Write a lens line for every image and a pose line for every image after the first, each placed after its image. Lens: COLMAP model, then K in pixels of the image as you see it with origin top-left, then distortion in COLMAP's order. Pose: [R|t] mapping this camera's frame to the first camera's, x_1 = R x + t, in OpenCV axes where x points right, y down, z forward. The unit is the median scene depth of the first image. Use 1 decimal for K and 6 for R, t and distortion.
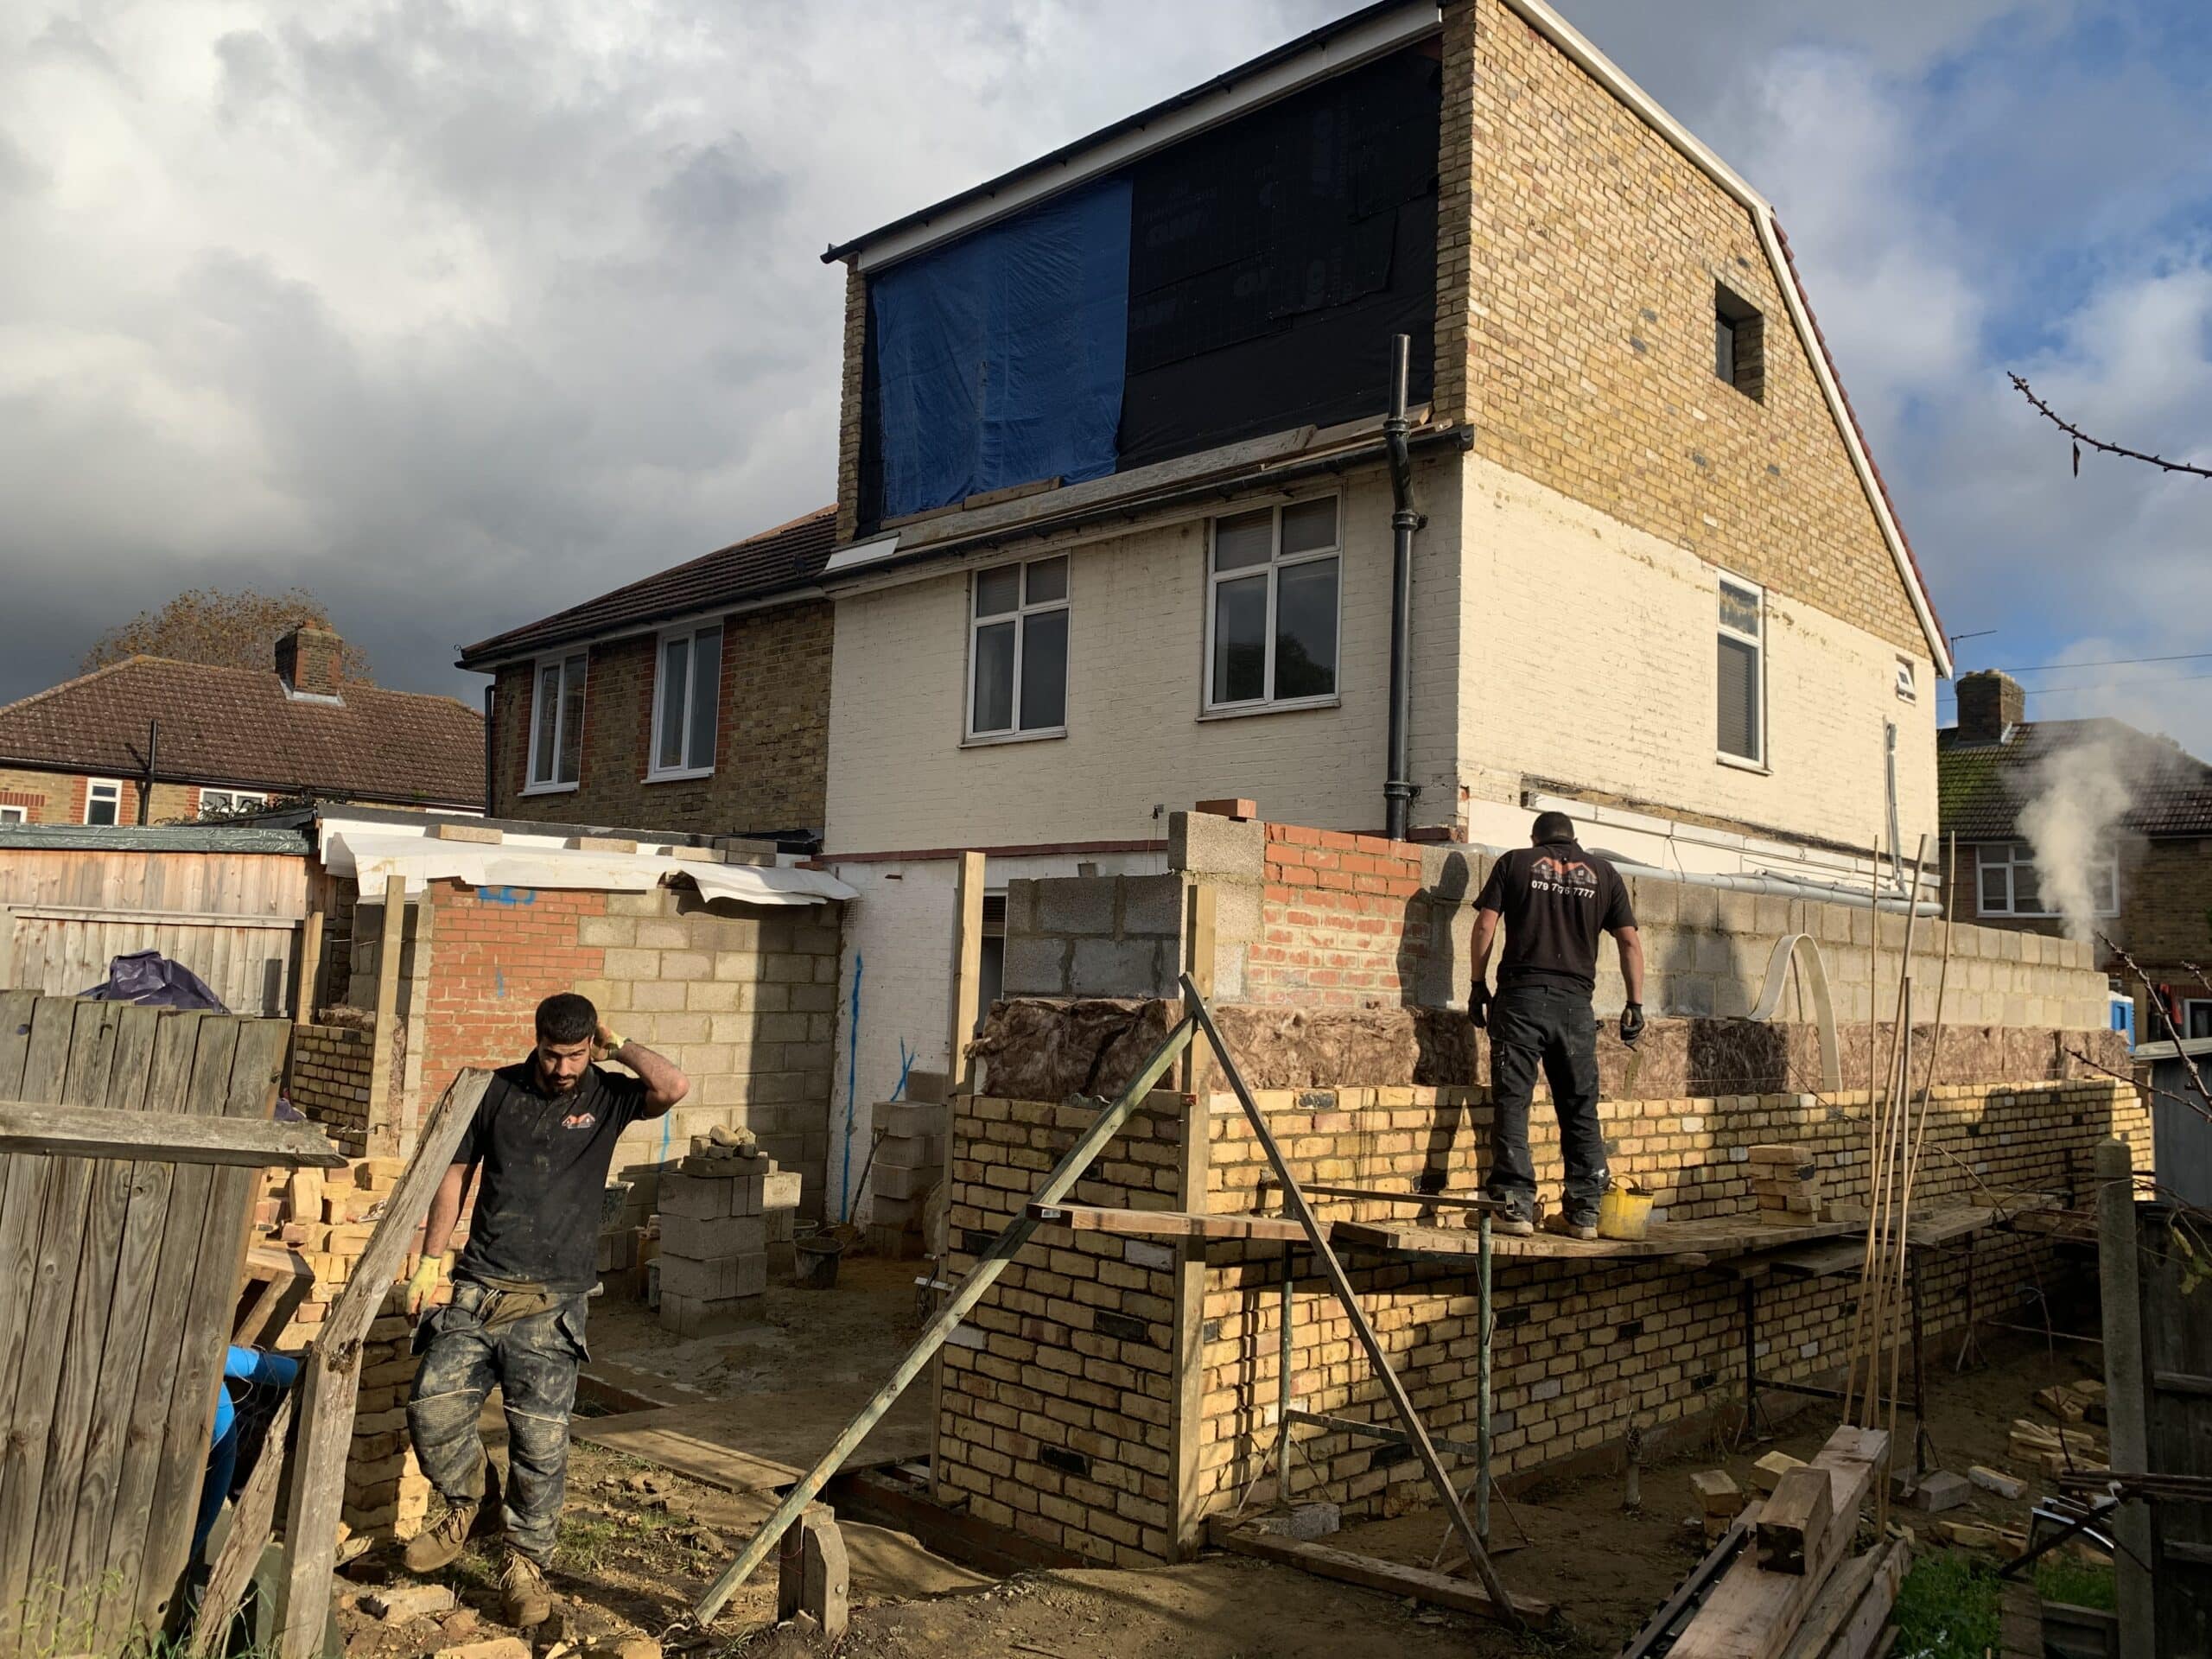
lens RADIAL K [[1647.9, 0, 1092.5], [0, 1647.9, 814.8], [0, 0, 1]] dist [0.018455, -0.019502]
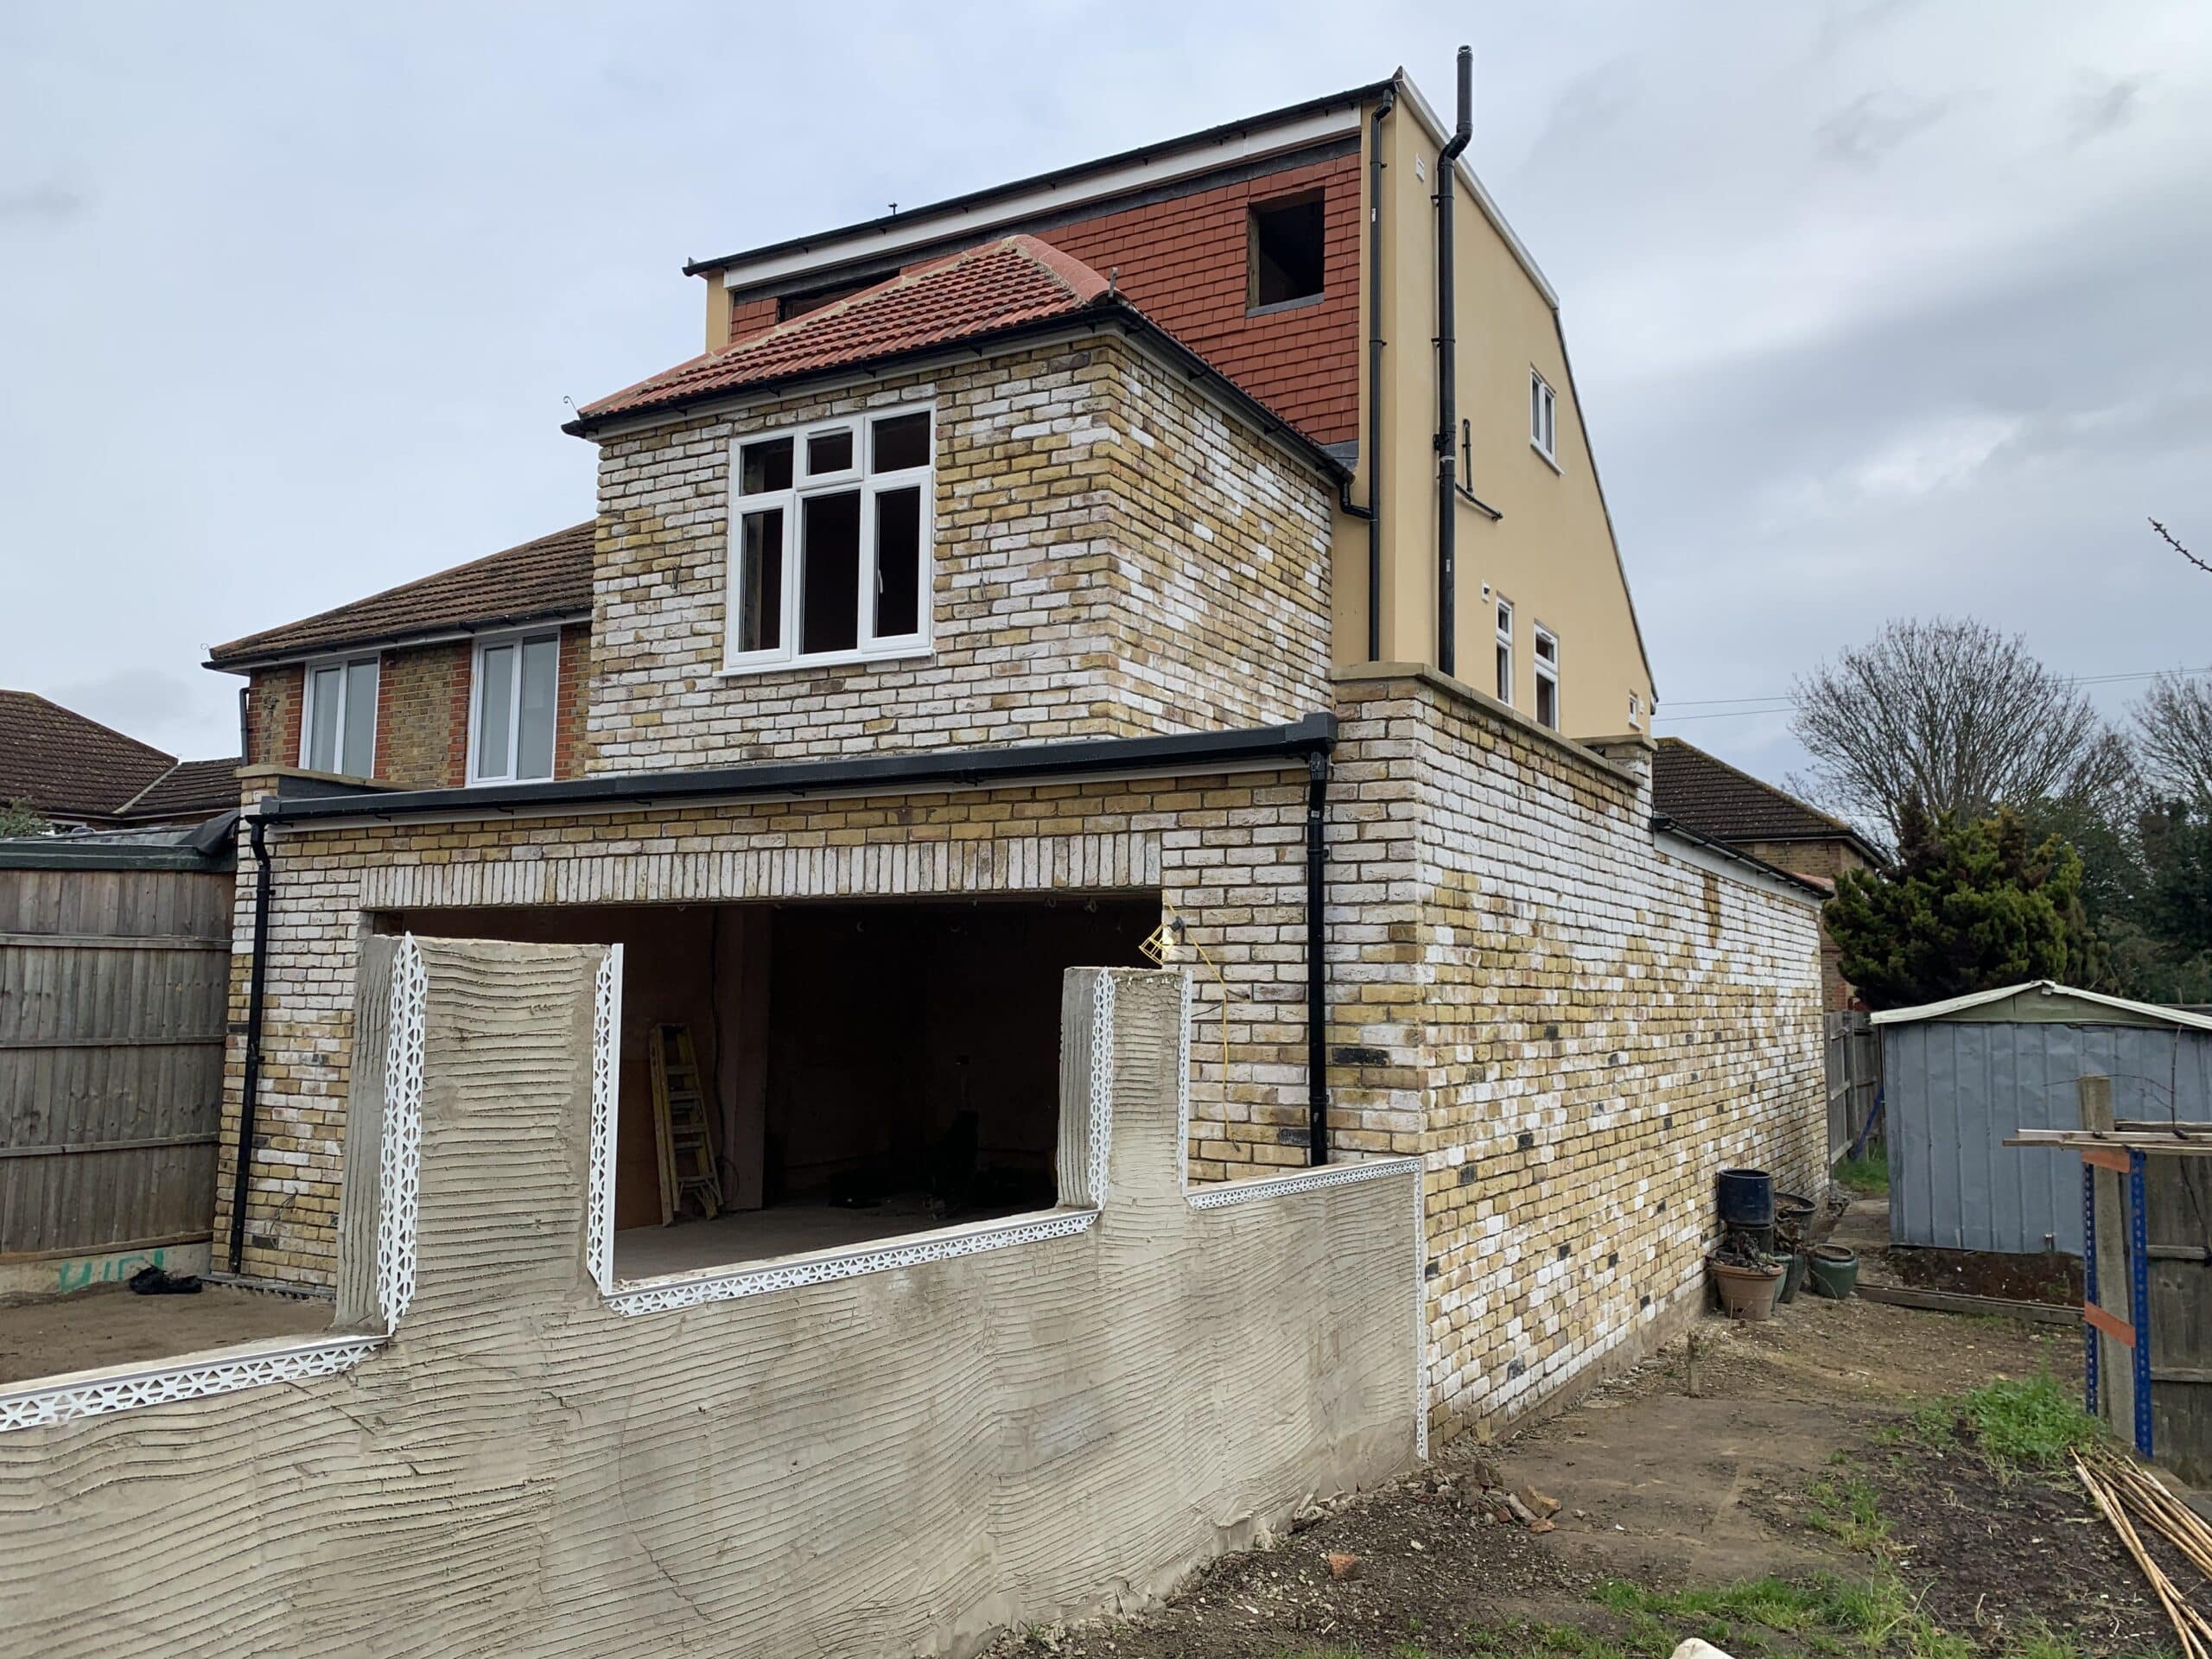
lens RADIAL K [[1647.9, 0, 1100.5], [0, 1647.9, 829.0], [0, 0, 1]] dist [0.018455, -0.019502]
pose [[0.967842, -0.001780, 0.251551, -0.145232], [0.000597, 0.999988, 0.004779, -0.003138], [-0.251557, -0.004475, 0.967832, -0.029110]]
